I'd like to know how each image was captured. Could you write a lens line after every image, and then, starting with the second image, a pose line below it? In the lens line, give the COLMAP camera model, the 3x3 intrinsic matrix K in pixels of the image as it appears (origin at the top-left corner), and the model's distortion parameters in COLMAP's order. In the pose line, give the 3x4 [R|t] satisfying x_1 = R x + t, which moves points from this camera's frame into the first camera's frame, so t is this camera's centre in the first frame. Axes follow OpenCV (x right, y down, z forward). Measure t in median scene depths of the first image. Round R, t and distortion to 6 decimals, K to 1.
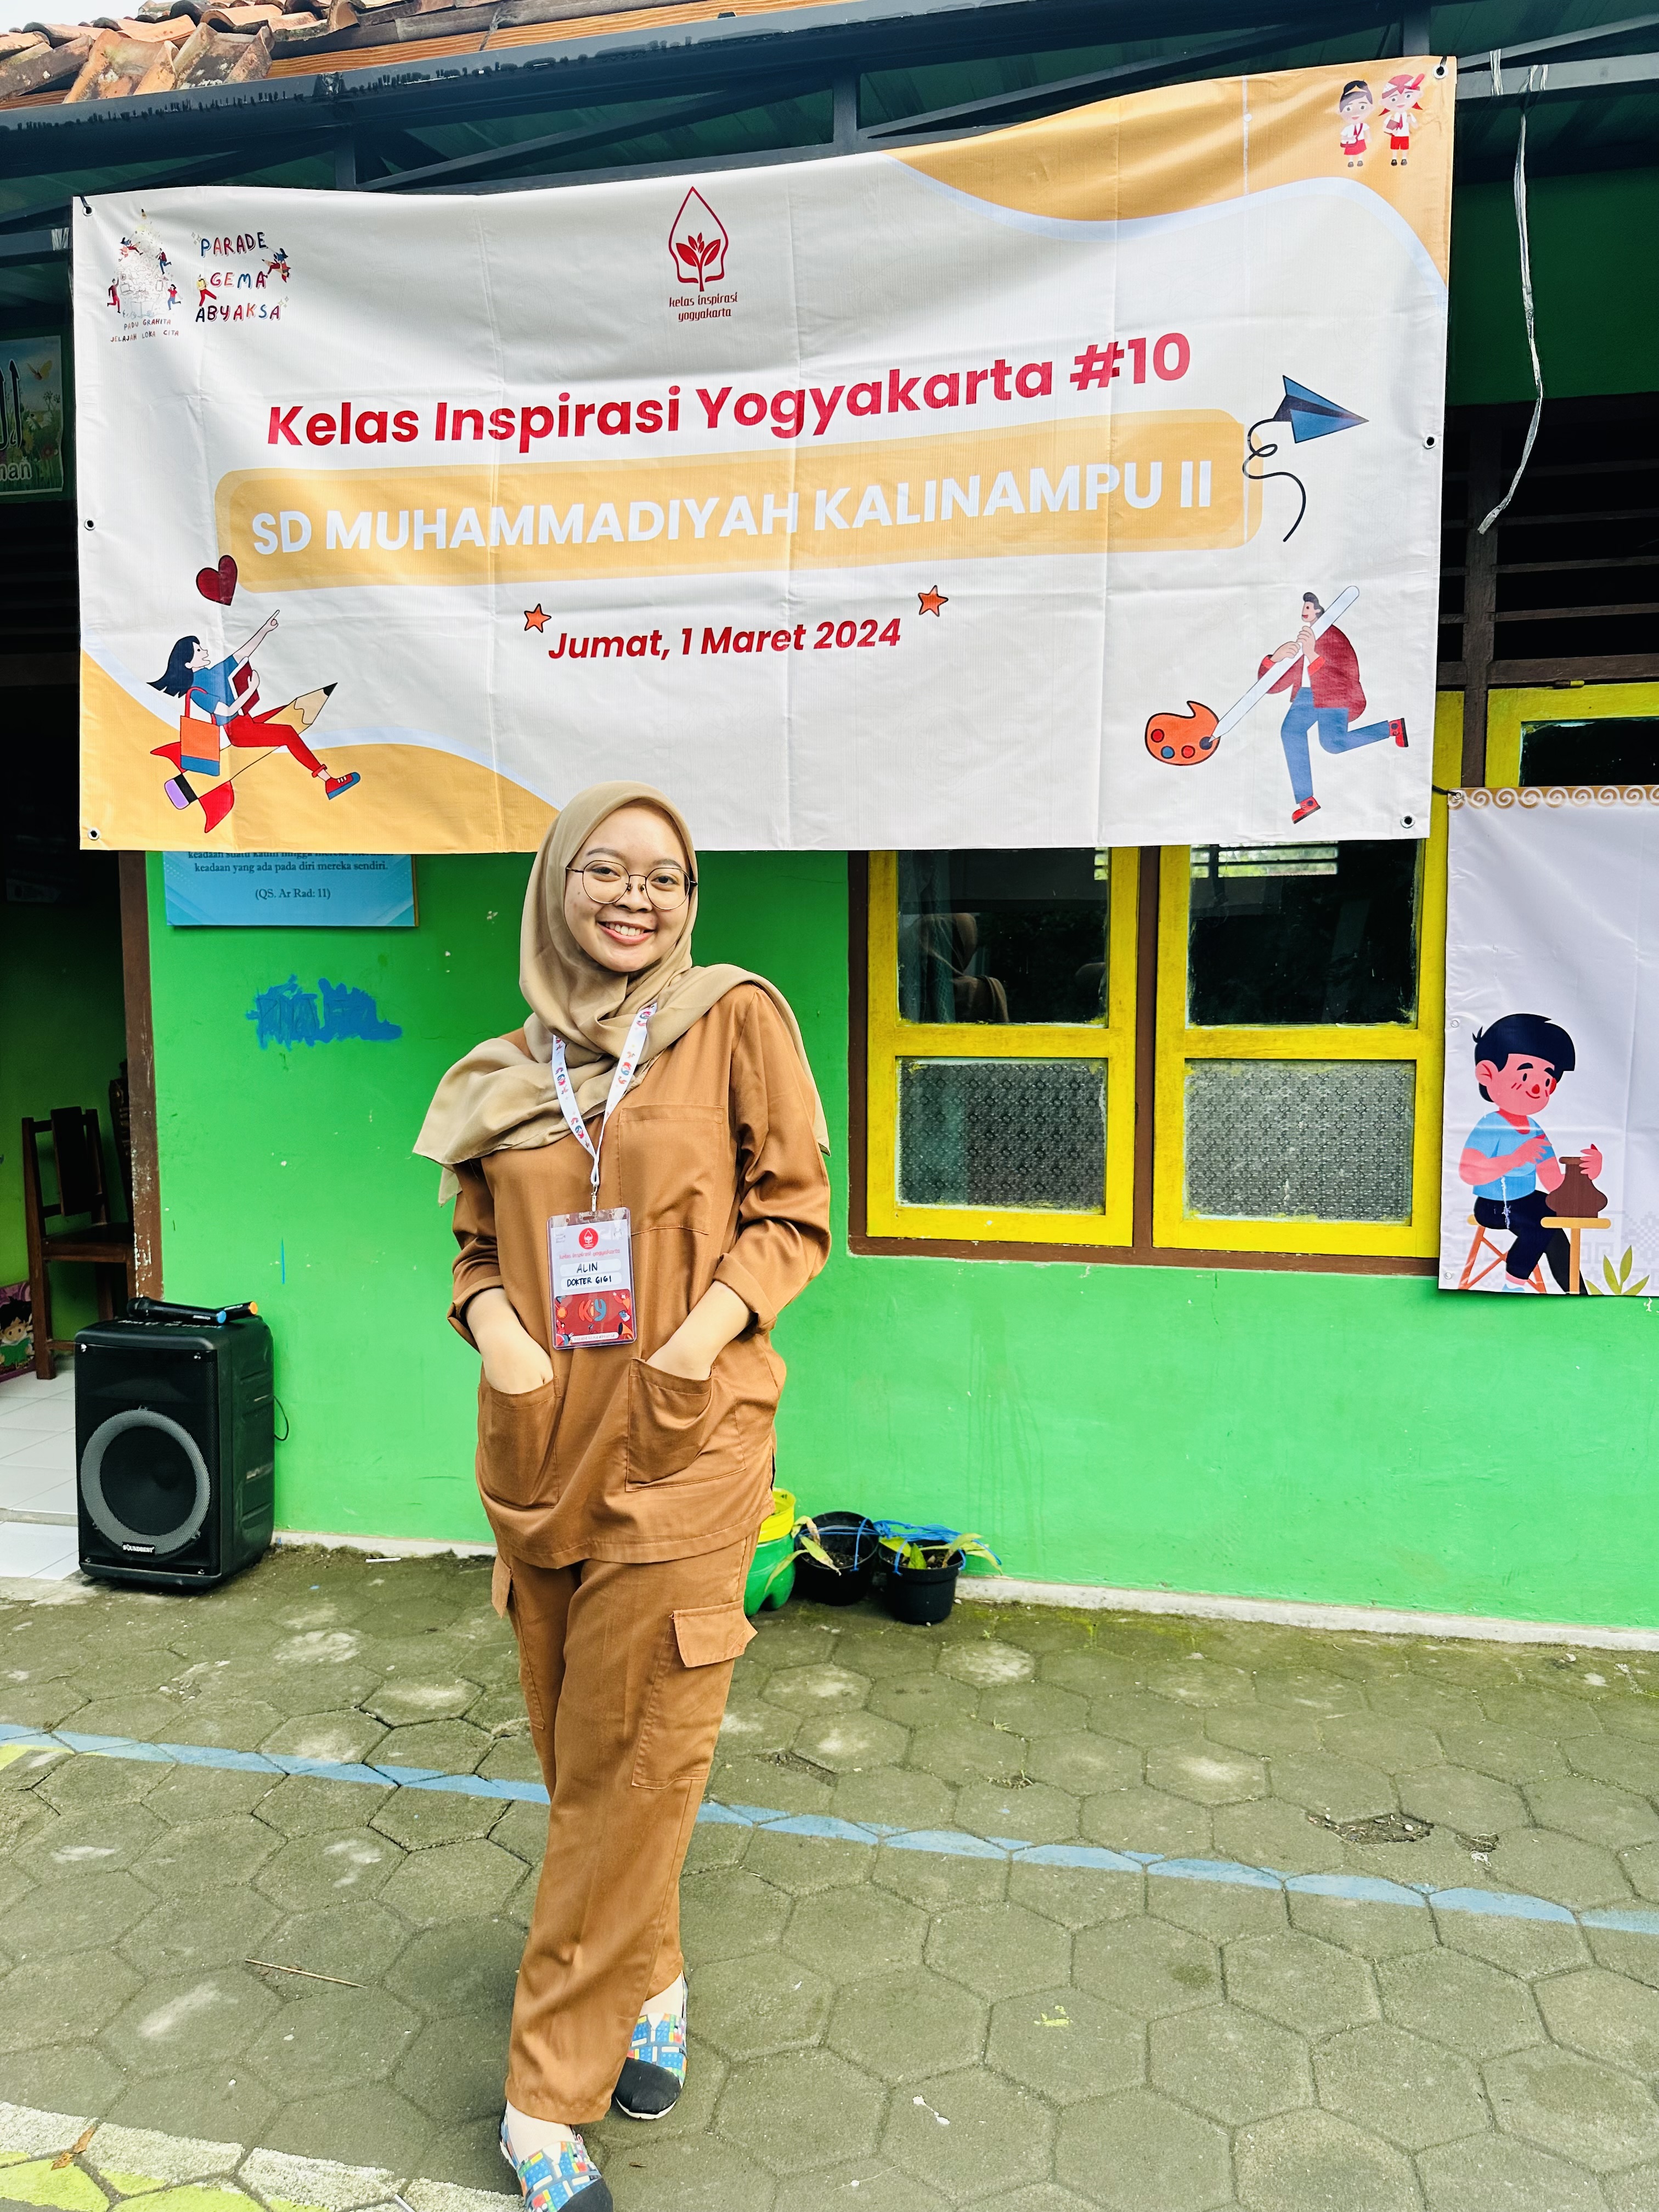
lens RADIAL K [[1566.1, 0, 836.6], [0, 1566.1, 1116.3], [0, 0, 1]] dist [0.008608, -0.013638]
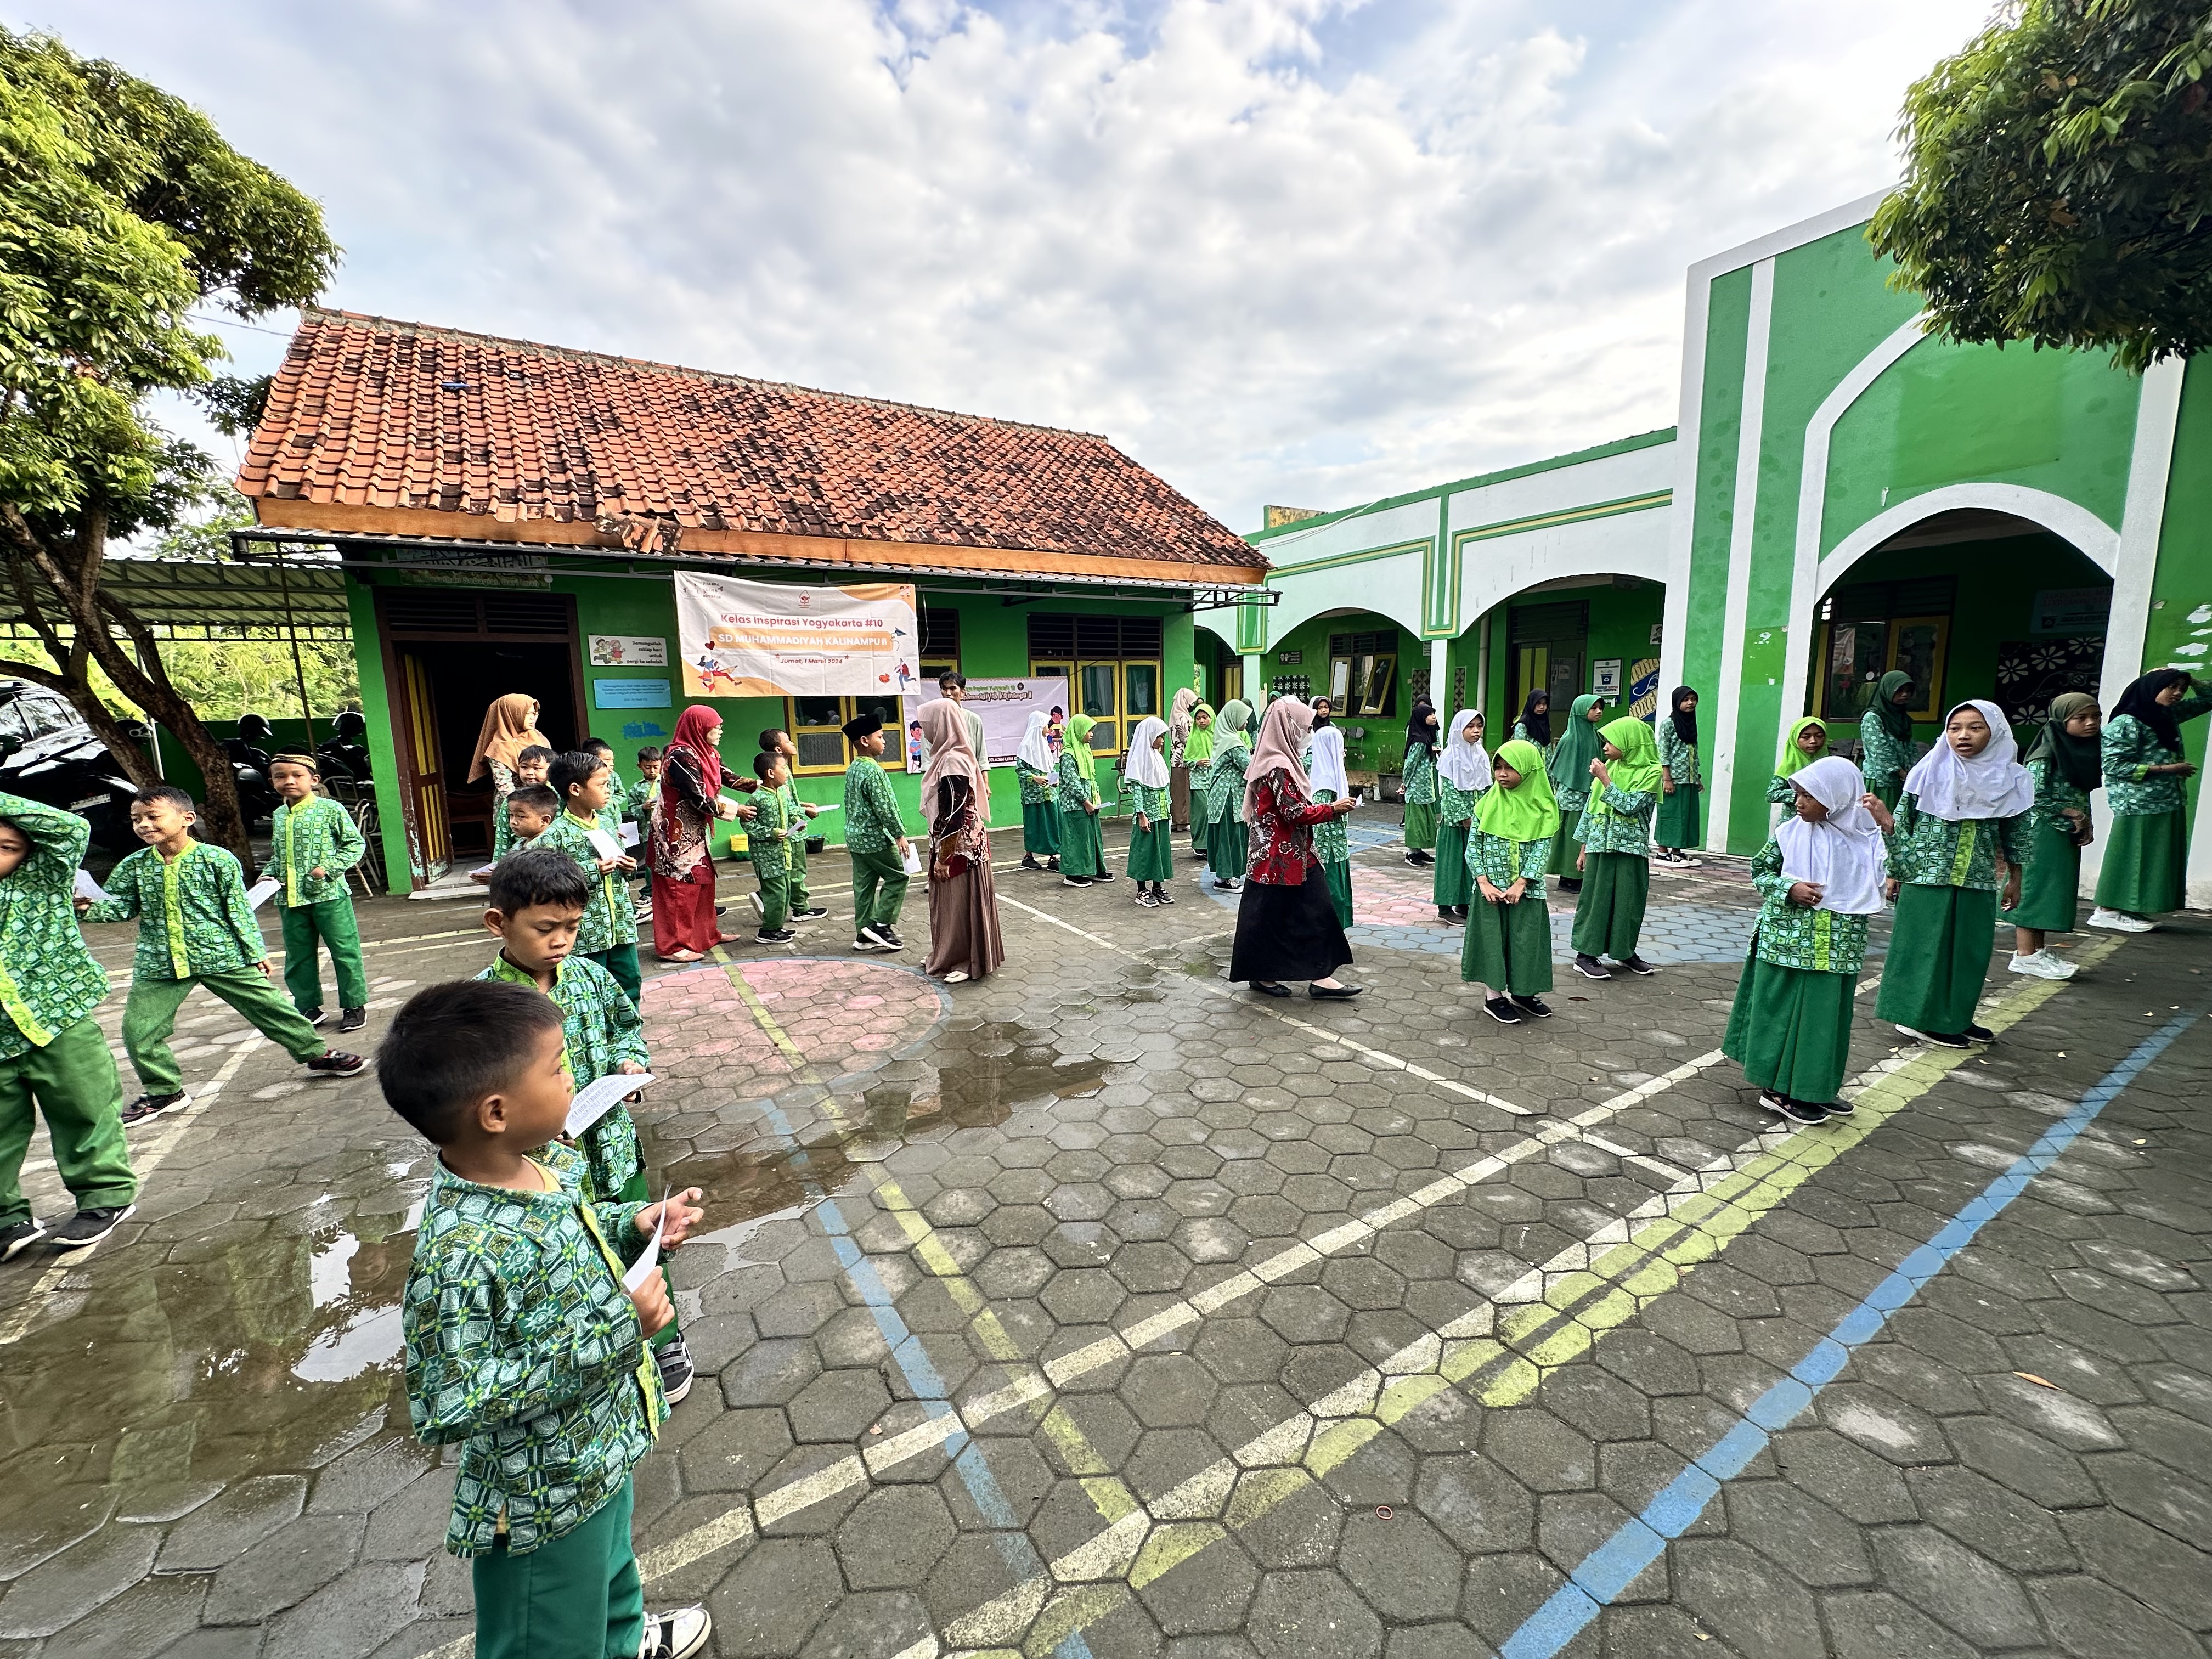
lens RADIAL K [[889.5, 0, 1106.0], [0, 889.5, 829.5], [0, 0, 1]] dist [0.000899, 0.000235]
pose [[0.719336, -0.113281, 0.685364, -1.408404], [0.079428, 0.993556, 0.080855, 0.126883], [-0.690107, -0.003725, 0.723698, -1.896715]]
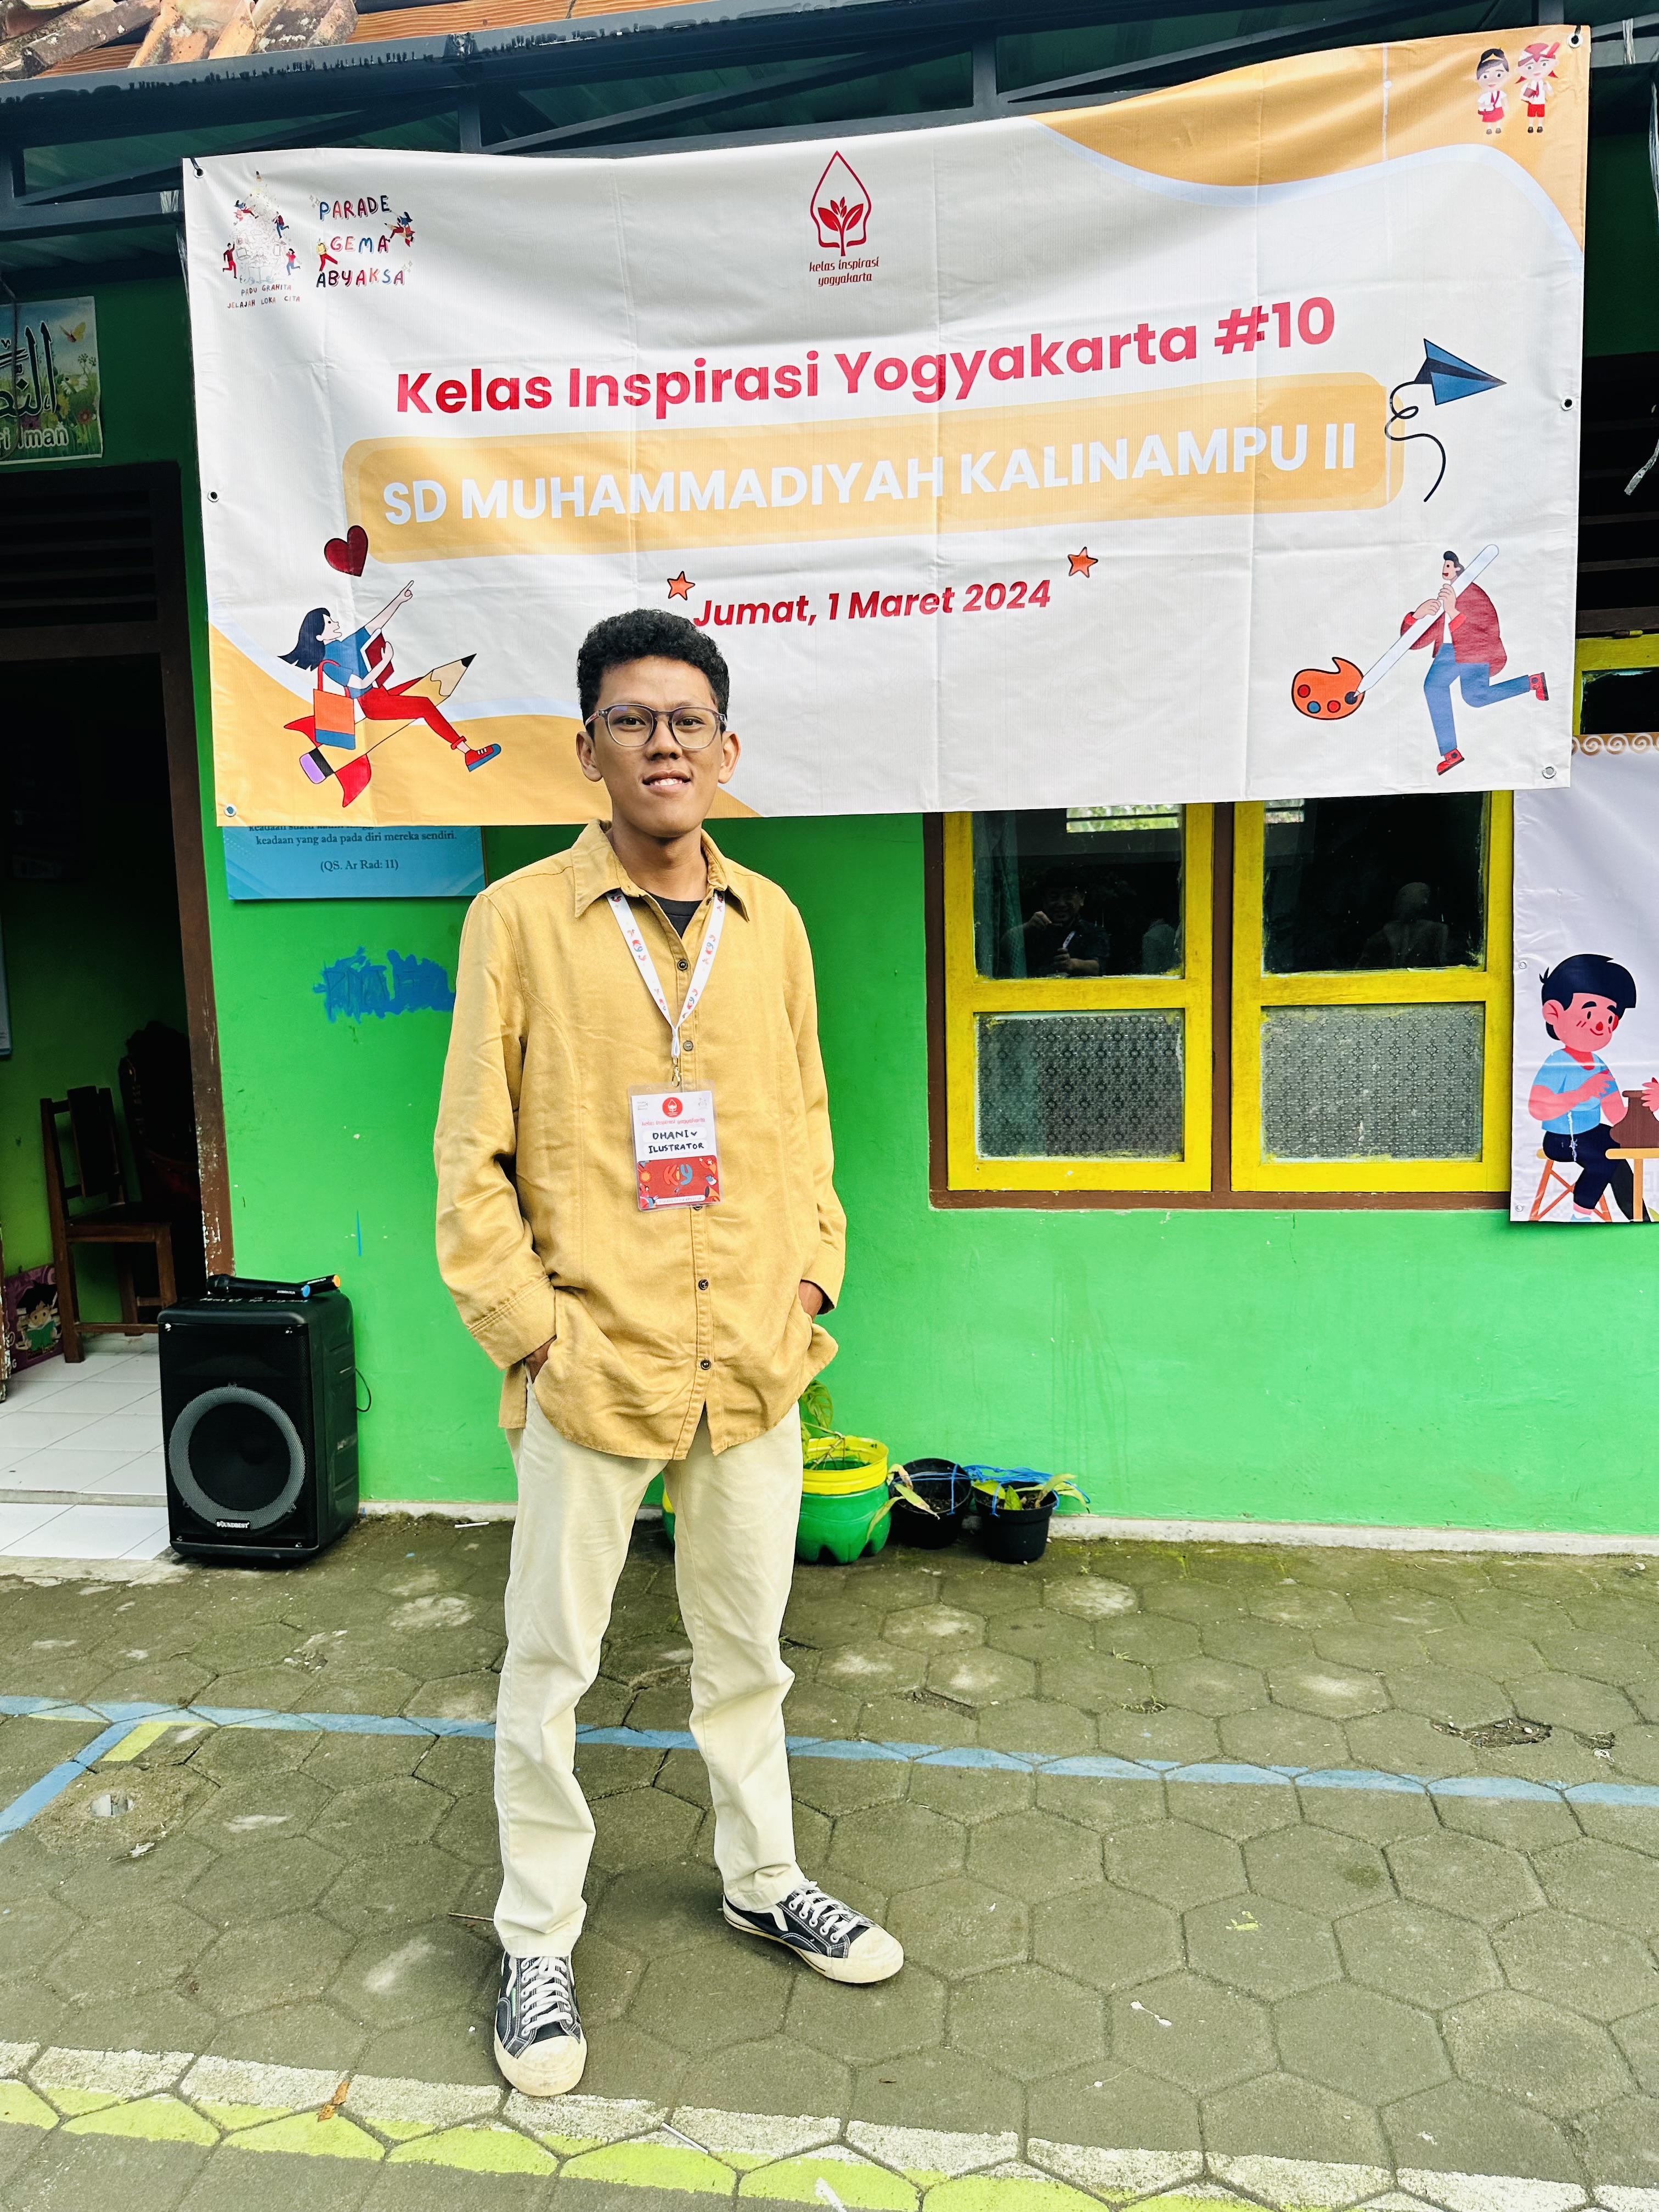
lens RADIAL K [[1566.1, 0, 836.6], [0, 1566.1, 1116.3], [0, 0, 1]] dist [0.008608, -0.013638]
pose [[0.998198, -0.030744, 0.051540, -0.131935], [0.029322, 0.999175, 0.028106, -0.002166], [-0.052362, -0.026544, 0.998275, -0.016292]]
